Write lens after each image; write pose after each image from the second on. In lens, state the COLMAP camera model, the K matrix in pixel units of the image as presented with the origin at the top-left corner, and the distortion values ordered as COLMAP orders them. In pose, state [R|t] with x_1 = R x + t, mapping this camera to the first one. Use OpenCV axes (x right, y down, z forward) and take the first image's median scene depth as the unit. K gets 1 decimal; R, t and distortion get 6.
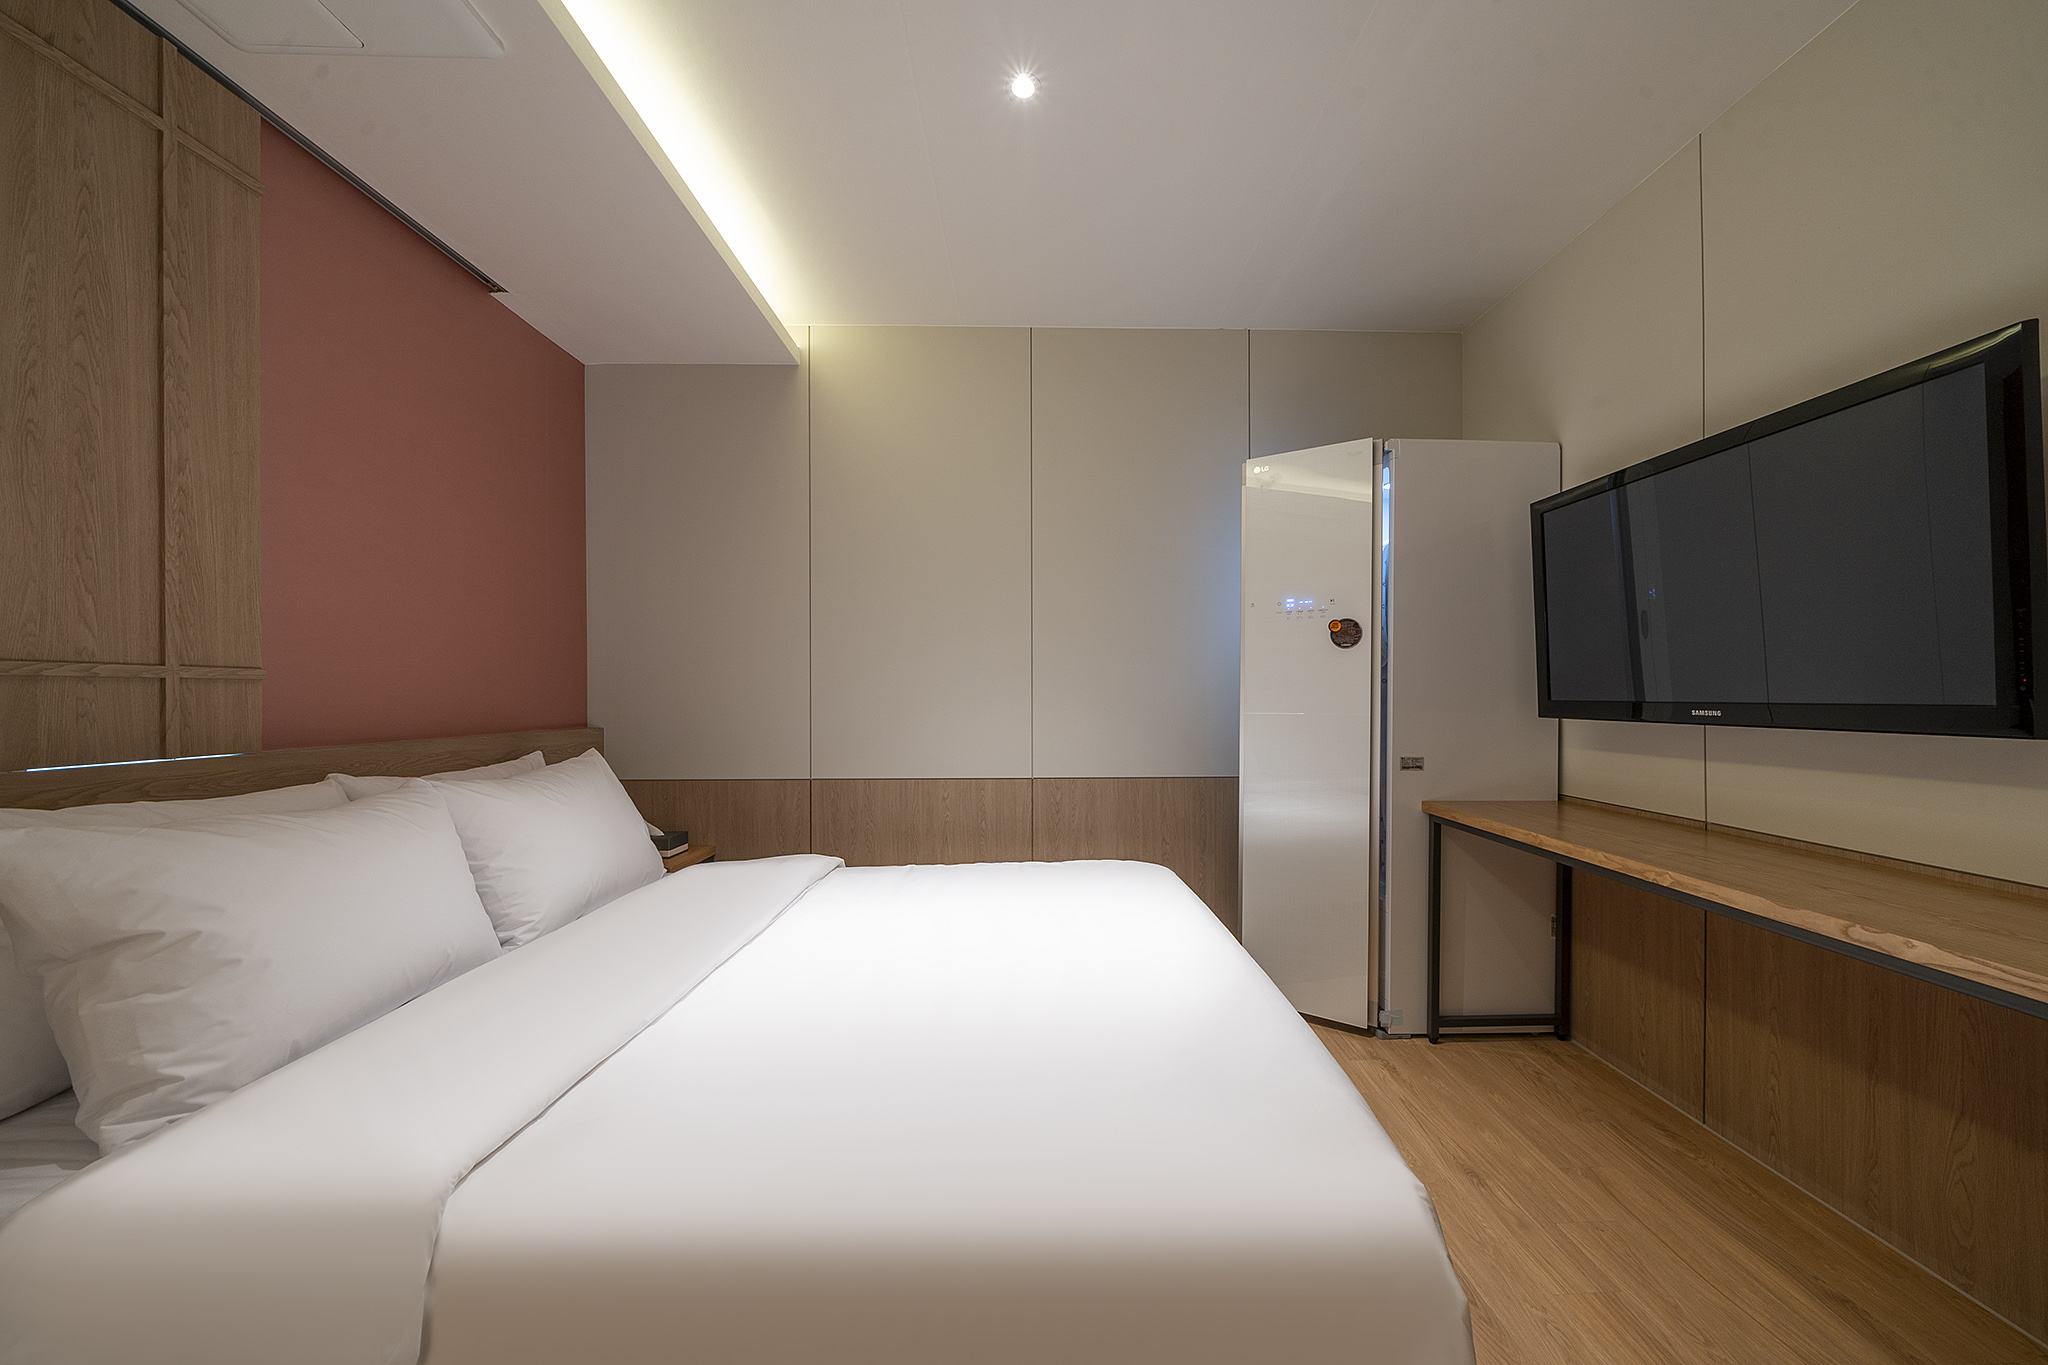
lens RADIAL K [[692.8, 0, 1021.4], [0, 692.8, 685.8], [0, 0, 1]] dist [0.001583, 0.000003]
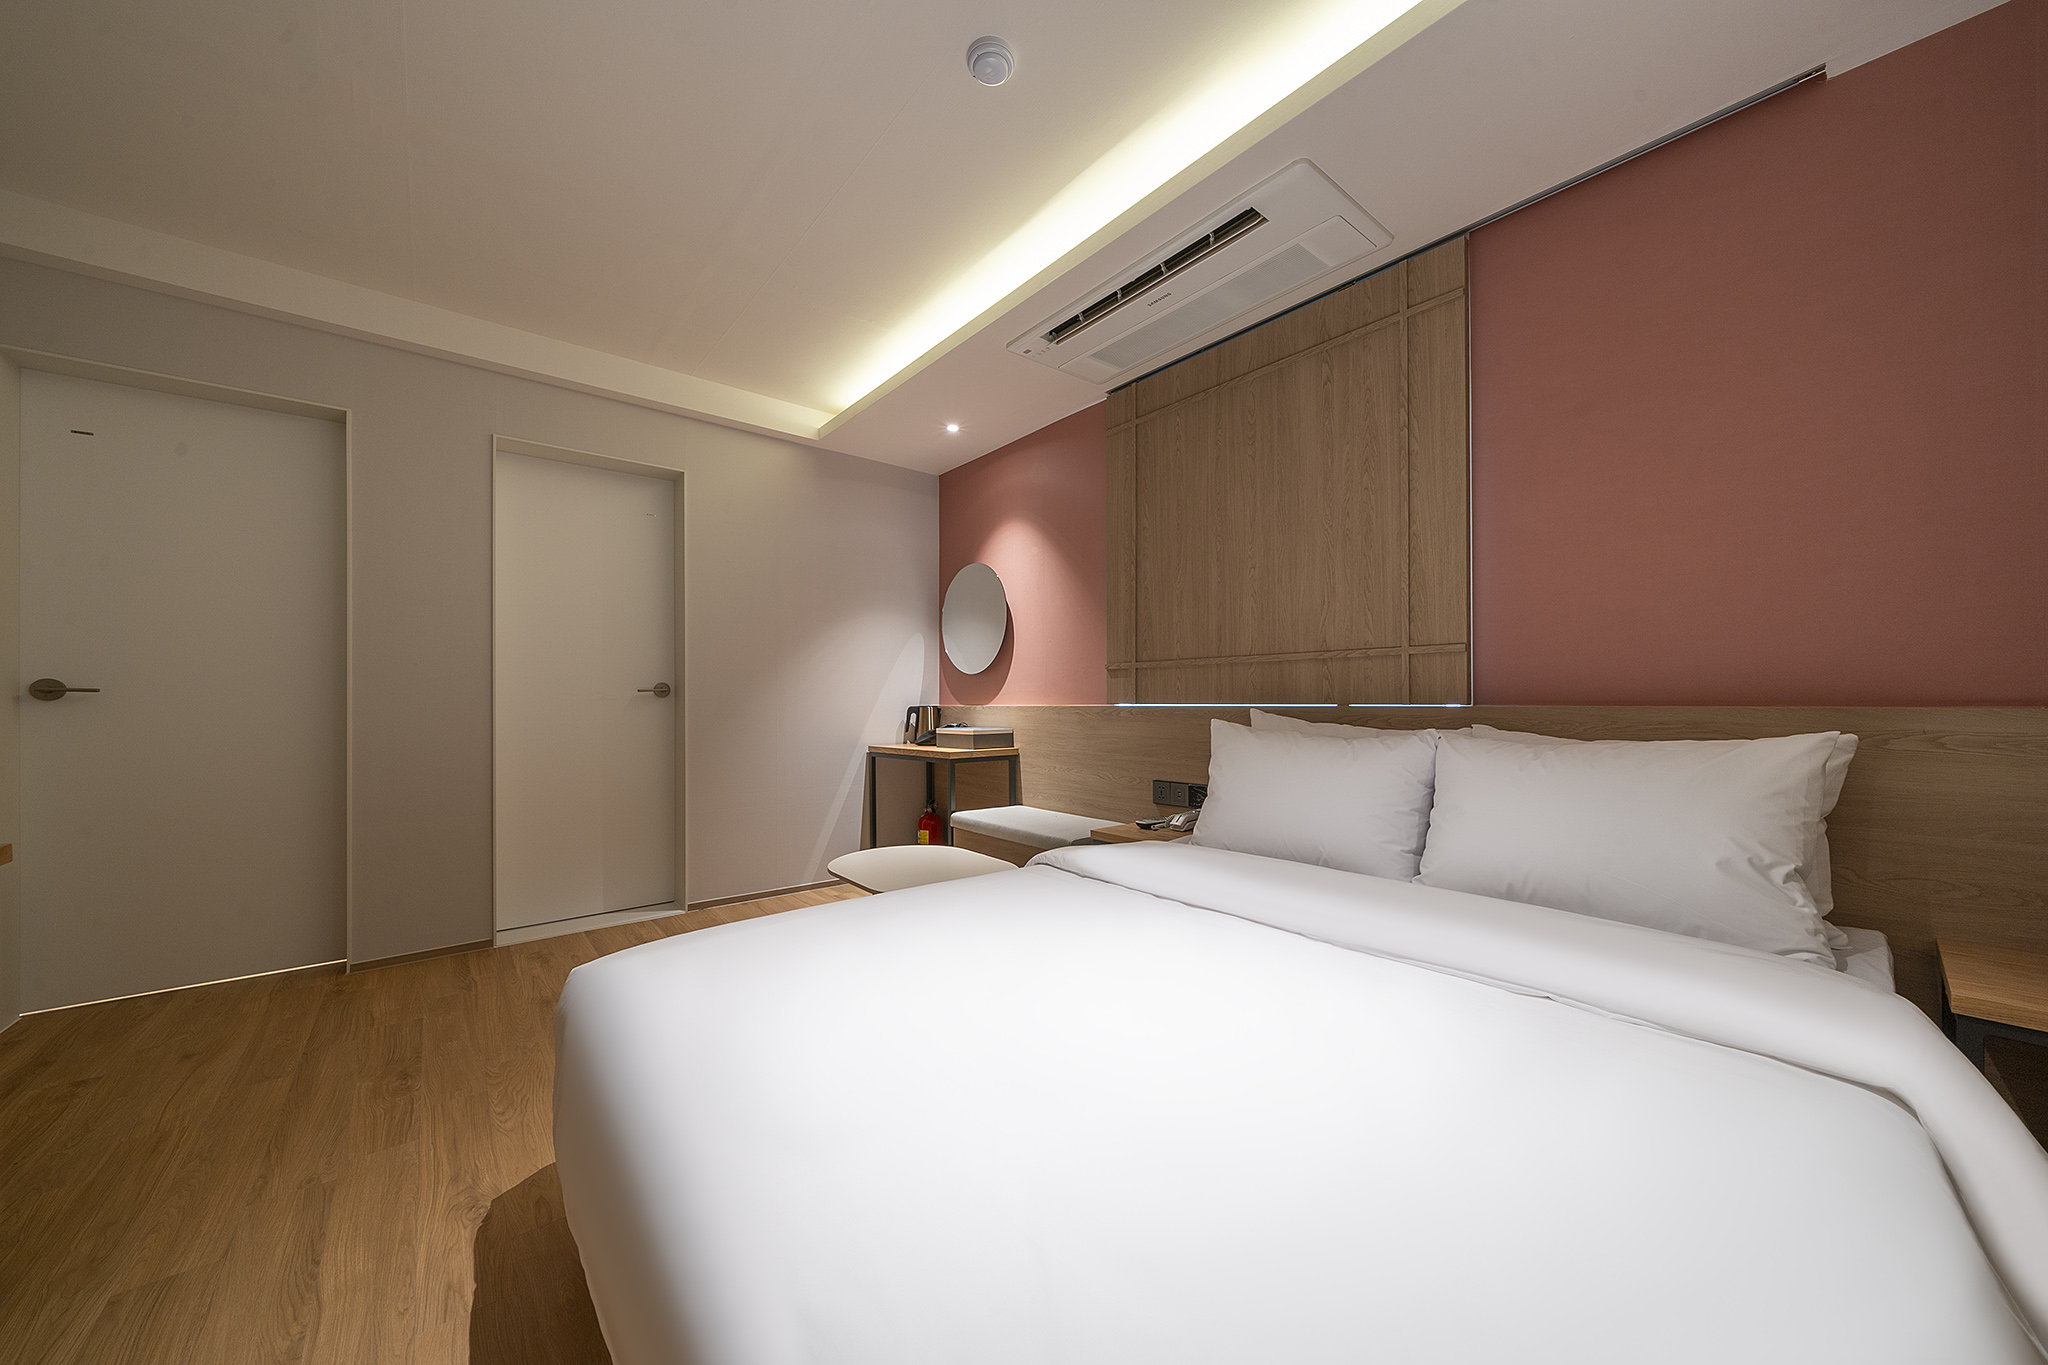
lens RADIAL K [[692.8, 0, 1014.1], [0, 692.8, 702.9], [0, 0, 1]] dist [0.001583, 0.000003]
pose [[-0.761465, -0.002900, -0.648200, 0.533027], [0.002590, 0.999968, -0.007516, 0.116614], [0.648201, -0.007402, -0.761433, 1.725352]]
